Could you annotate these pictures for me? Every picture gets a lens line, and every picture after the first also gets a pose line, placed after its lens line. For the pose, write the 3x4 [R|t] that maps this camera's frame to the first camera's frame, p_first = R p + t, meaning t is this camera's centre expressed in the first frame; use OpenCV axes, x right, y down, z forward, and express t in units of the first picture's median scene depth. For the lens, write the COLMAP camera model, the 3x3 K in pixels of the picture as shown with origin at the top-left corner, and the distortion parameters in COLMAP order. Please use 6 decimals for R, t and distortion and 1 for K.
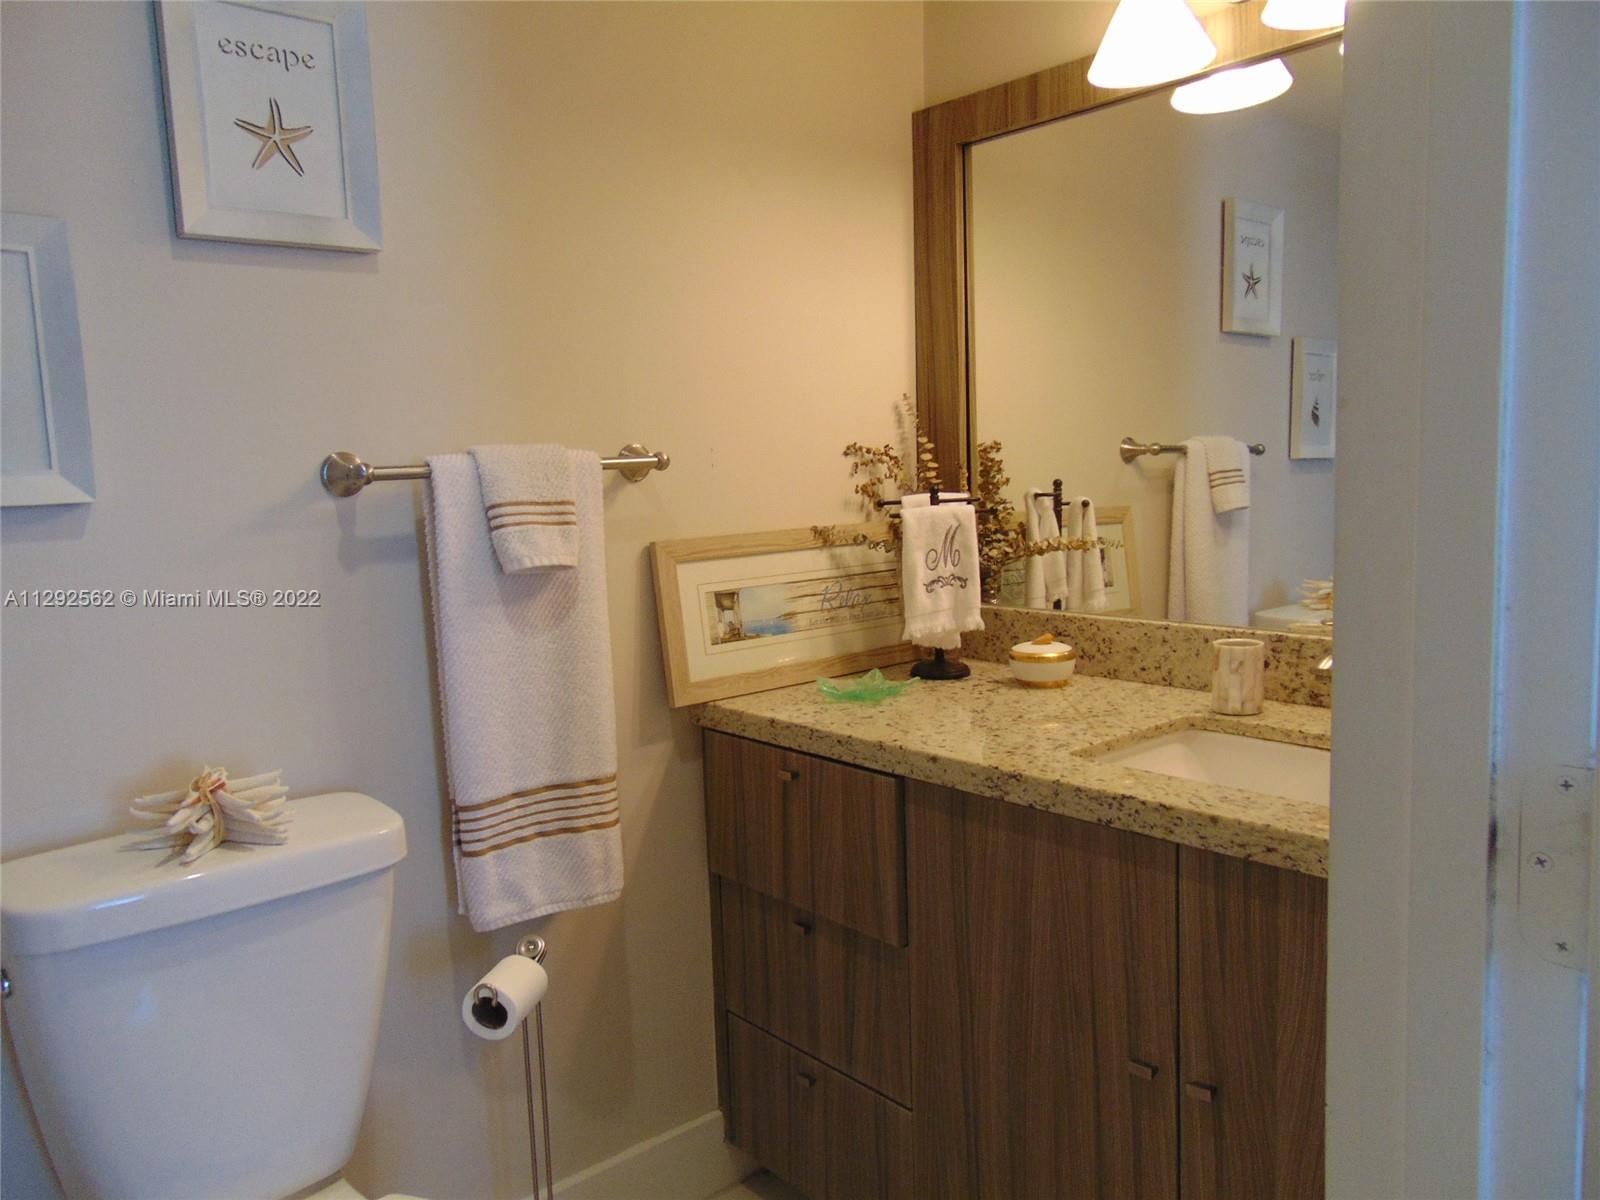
lens RADIAL K [[1197.6, 0, 815.5], [0, 1197.6, 588.1], [0, 0, 1]] dist [-0.035732, 0.057383]
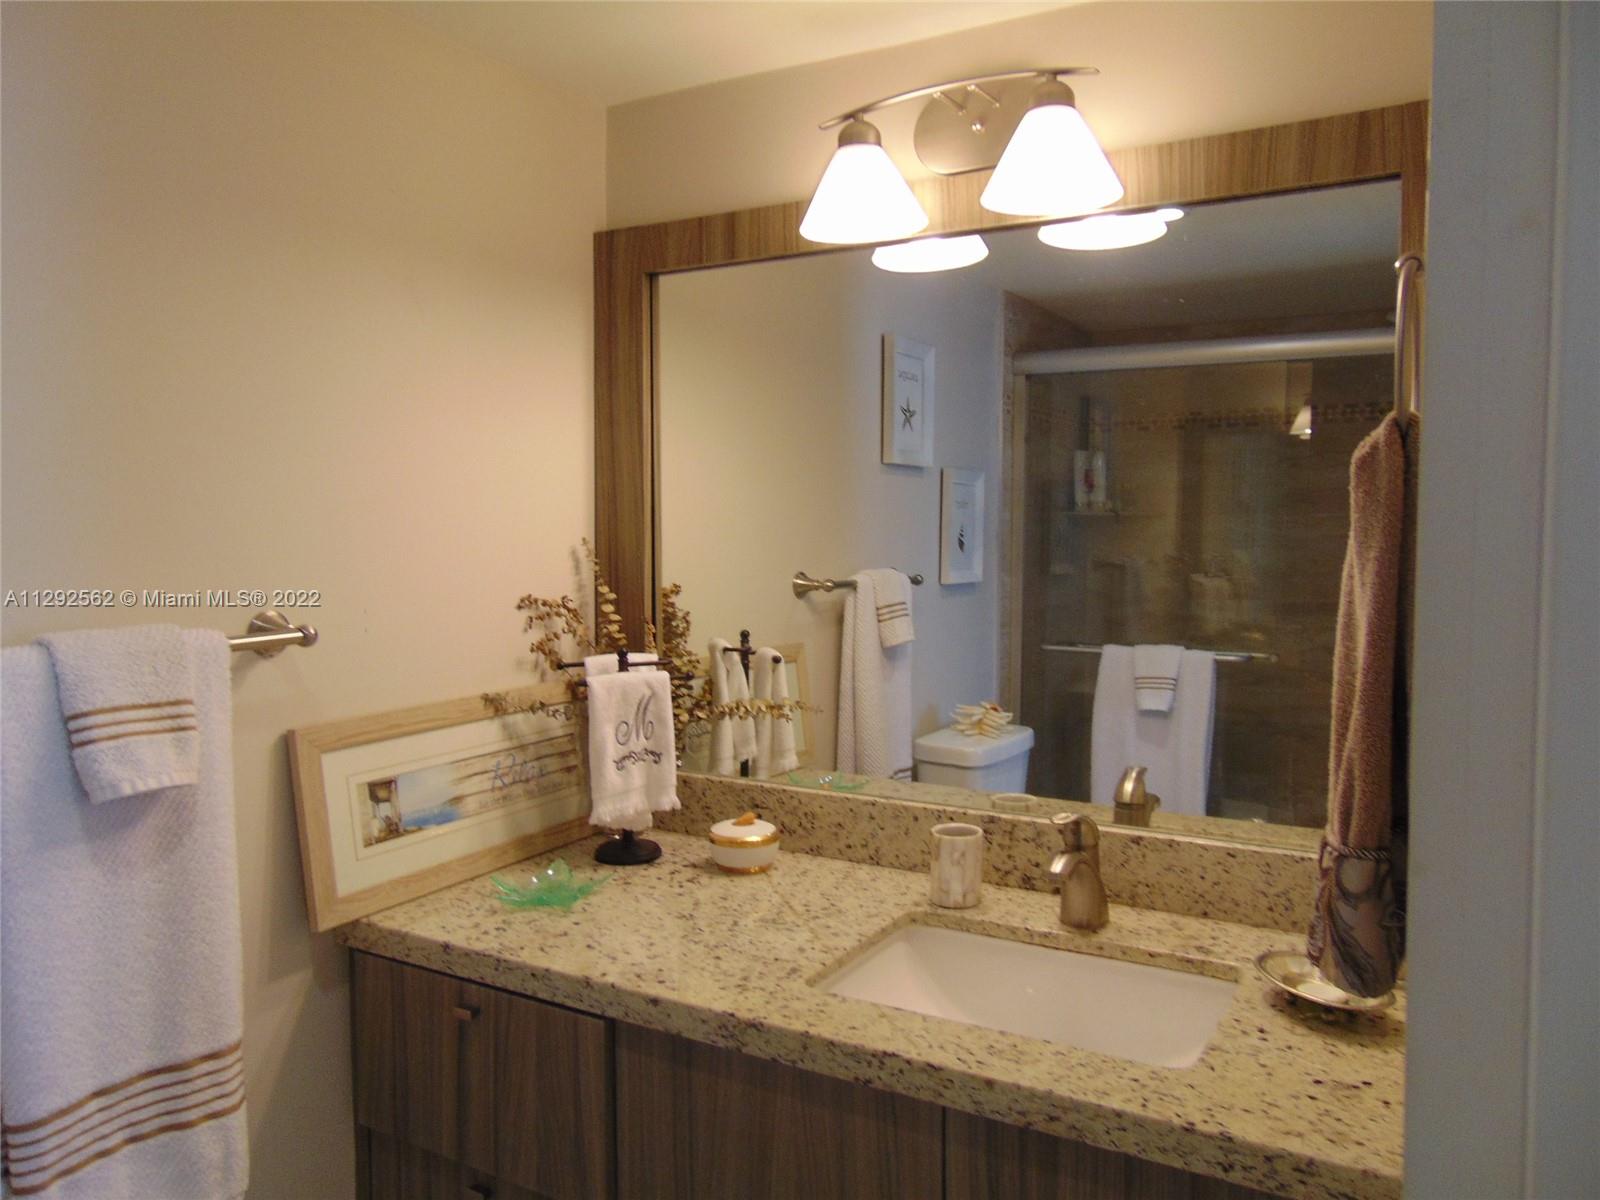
lens RADIAL K [[1197.6, 0, 825.8], [0, 1197.6, 598.8], [0, 0, 1]] dist [-0.035732, 0.057383]
pose [[0.946612, 0.010520, 0.322202, -0.051891], [0.006015, 0.998717, -0.050278, -0.083004], [-0.322318, 0.049532, 0.945335, 0.102640]]
